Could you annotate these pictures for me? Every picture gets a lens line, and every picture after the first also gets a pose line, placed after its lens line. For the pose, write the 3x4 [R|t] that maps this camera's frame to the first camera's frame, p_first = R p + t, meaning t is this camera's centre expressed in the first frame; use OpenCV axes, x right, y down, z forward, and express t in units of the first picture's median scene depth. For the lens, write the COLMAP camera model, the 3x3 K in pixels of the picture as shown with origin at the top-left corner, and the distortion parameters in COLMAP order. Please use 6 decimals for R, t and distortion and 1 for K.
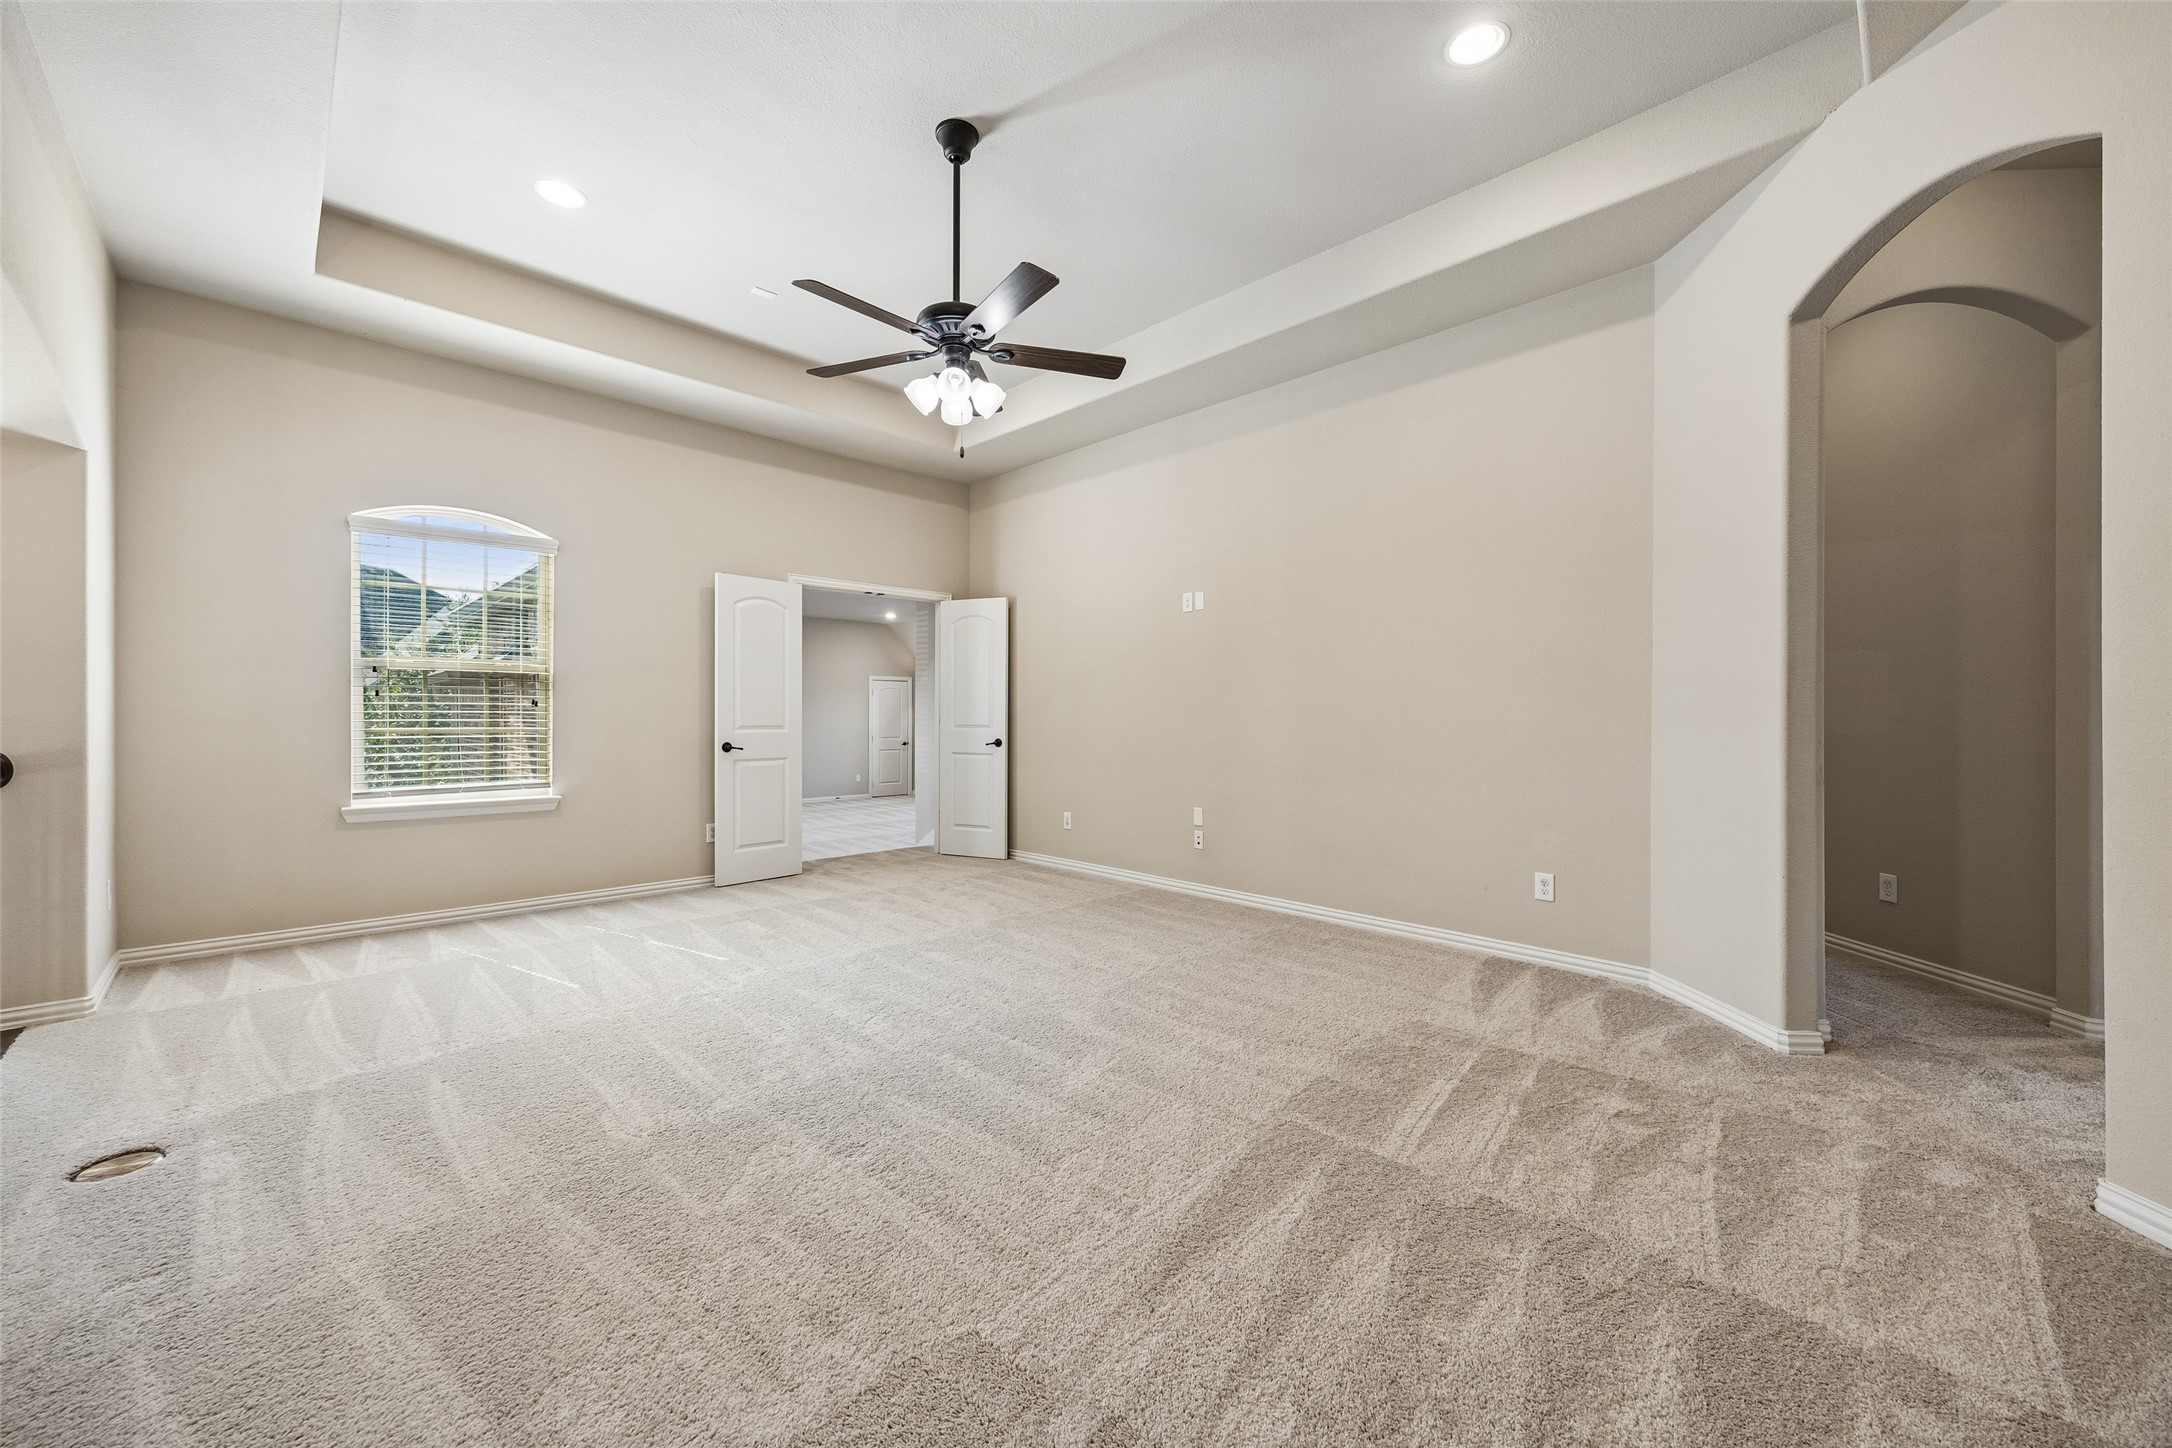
lens RADIAL K [[835.2, 0, 1093.0], [0, 835.2, 712.7], [0, 0, 1]] dist [0.003012, -0.000704]
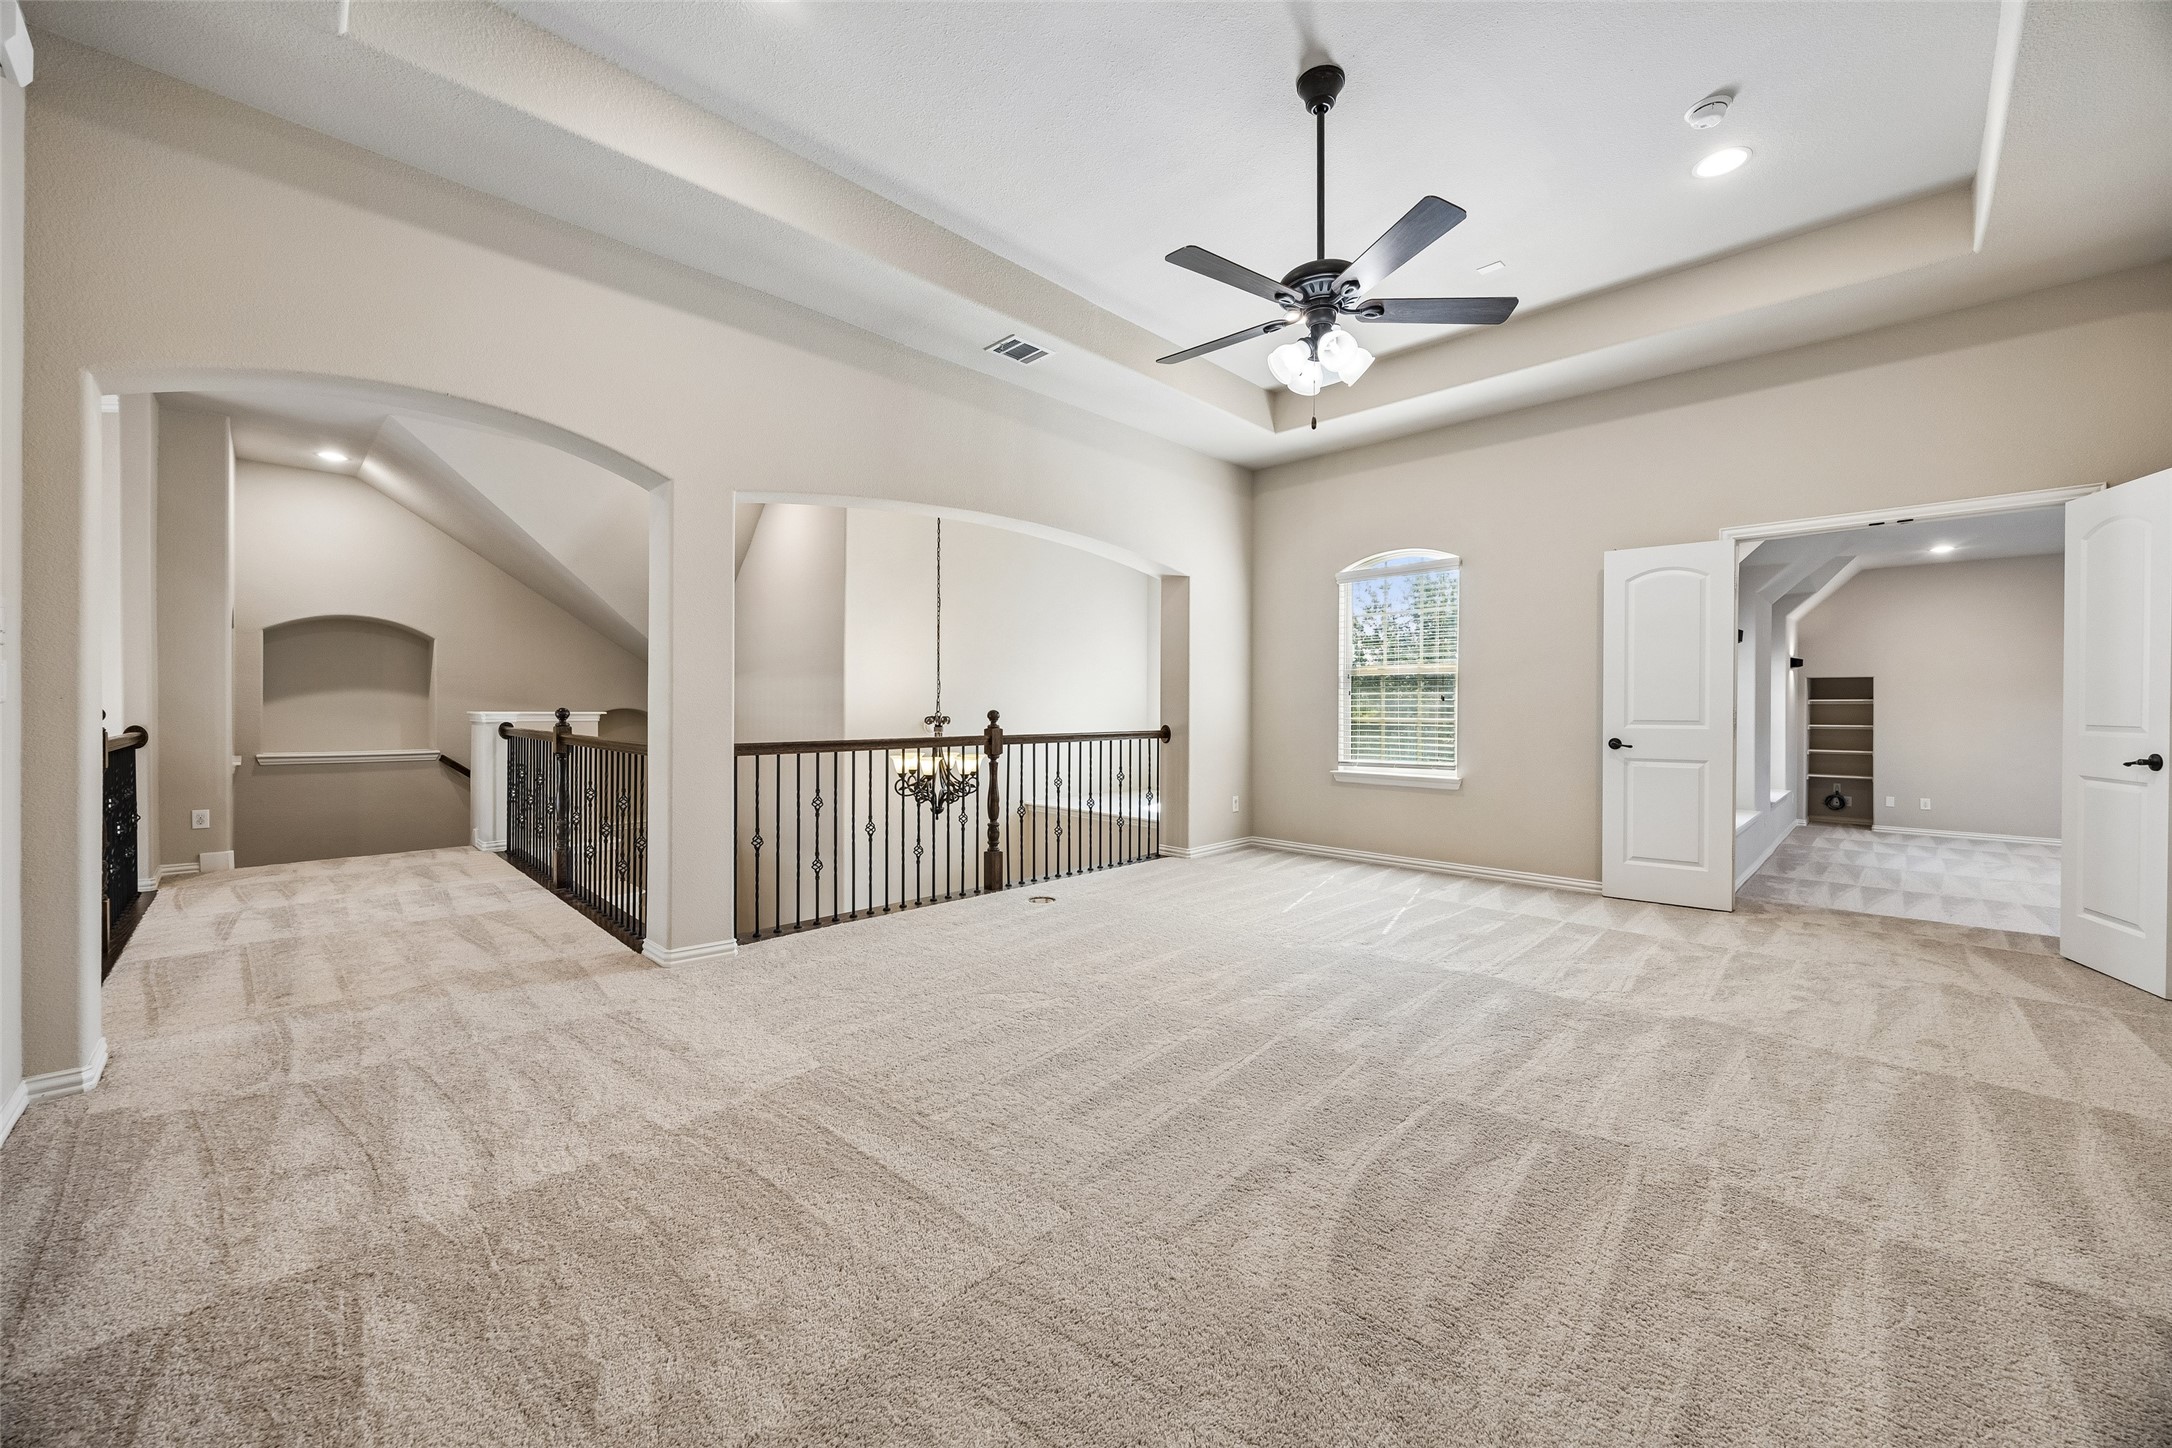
lens RADIAL K [[835.2, 0, 1105.0], [0, 835.2, 706.5], [0, 0, 1]] dist [0.003012, -0.000704]
pose [[-0.001698, -0.006211, -0.999979, 0.535993], [0.002284, 0.999978, -0.006215, 0.006315], [0.999996, -0.002295, -0.001684, 0.532086]]
